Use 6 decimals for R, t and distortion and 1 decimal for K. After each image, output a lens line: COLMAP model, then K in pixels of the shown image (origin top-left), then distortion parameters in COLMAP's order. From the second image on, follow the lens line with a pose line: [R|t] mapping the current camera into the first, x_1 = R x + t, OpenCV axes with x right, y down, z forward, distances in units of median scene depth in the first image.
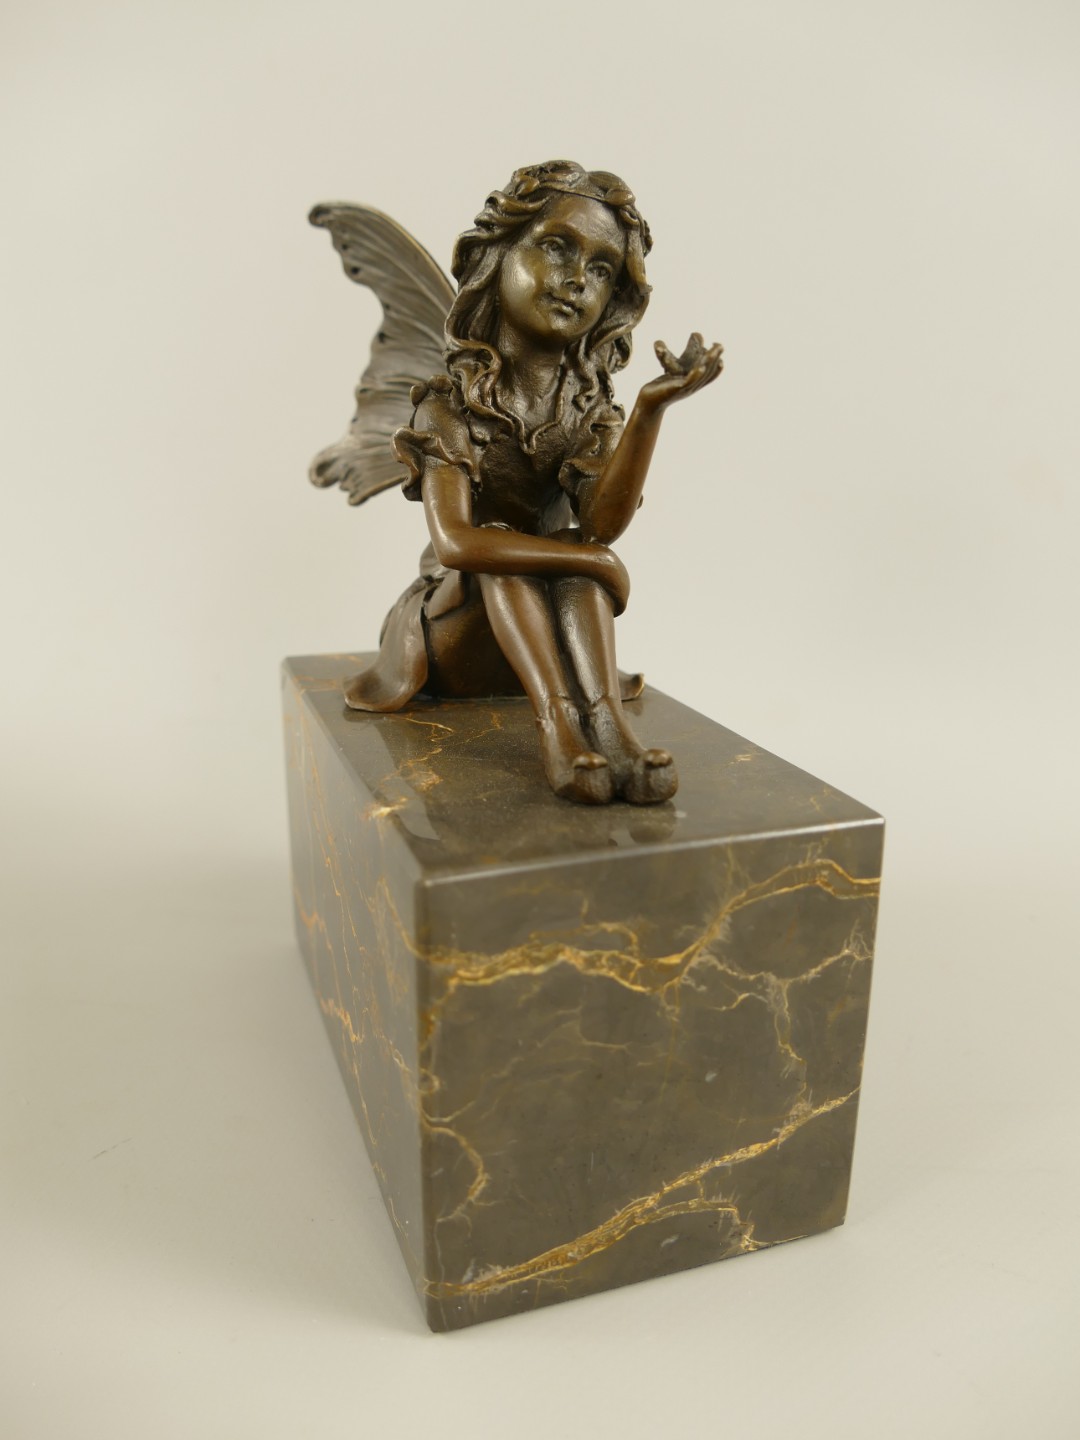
lens RADIAL K [[1129.5, 0, 538.1], [0, 1129.5, 719.0], [0, 0, 1]] dist [-0.010125, -0.014993]
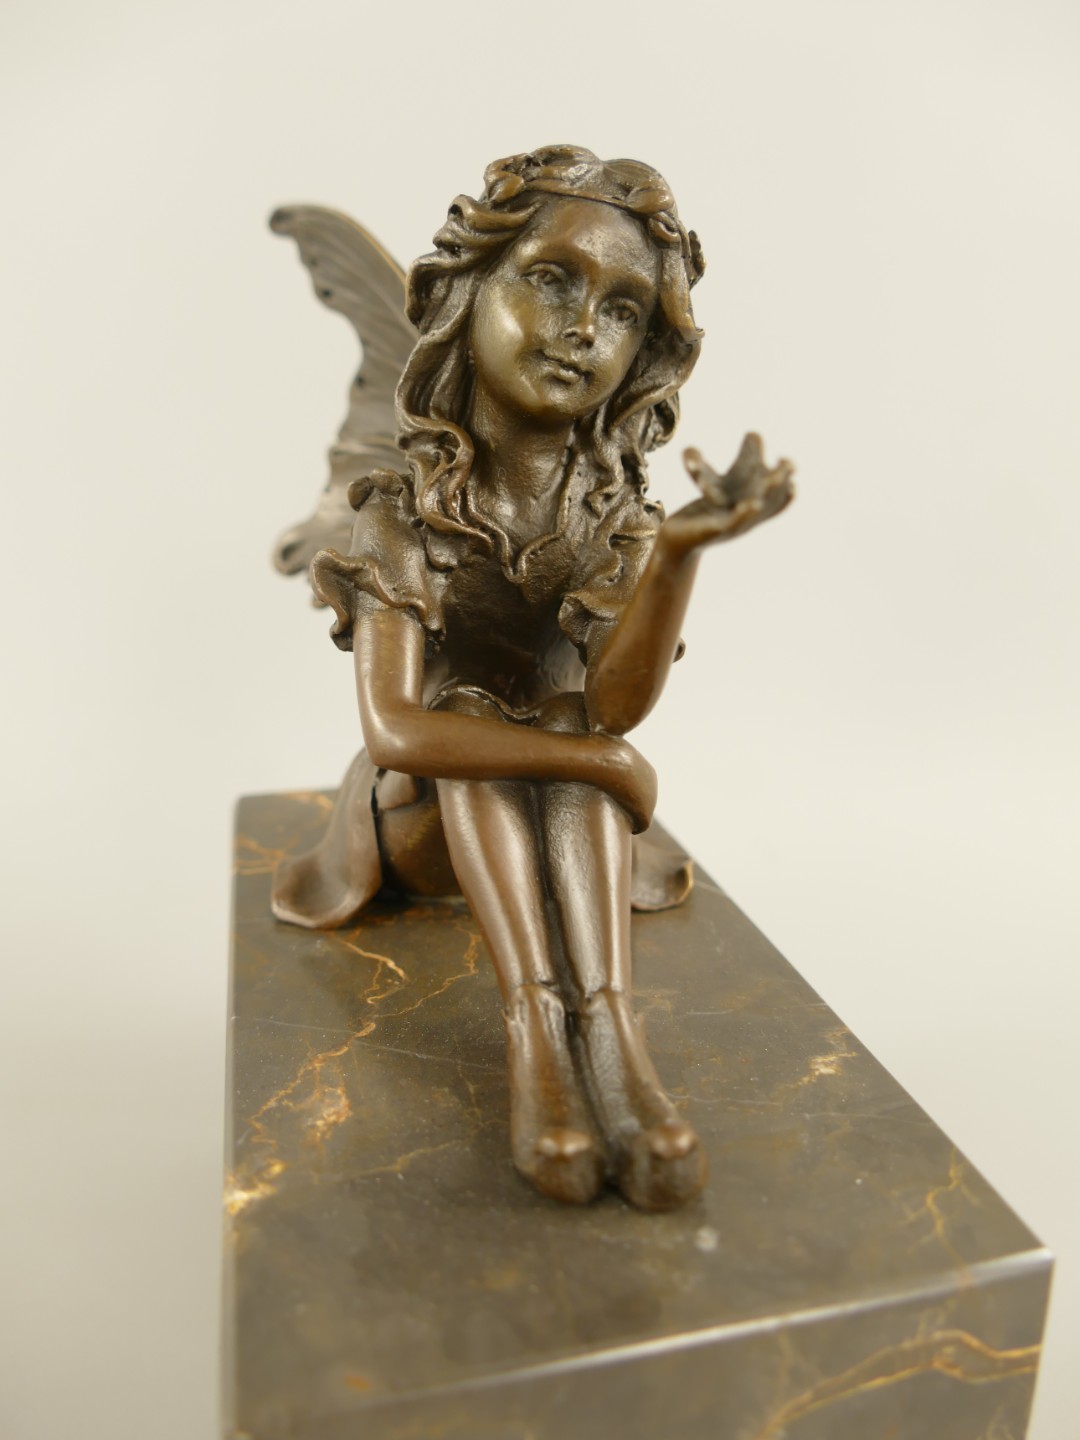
lens RADIAL K [[1129.5, 0, 541.0], [0, 1129.5, 720.7], [0, 0, 1]] dist [-0.010125, -0.014993]
pose [[0.995382, 0.016578, -0.094550, 0.074664], [-0.014032, 0.999522, 0.027533, -0.175097], [0.094961, -0.026079, 0.995139, 0.329857]]
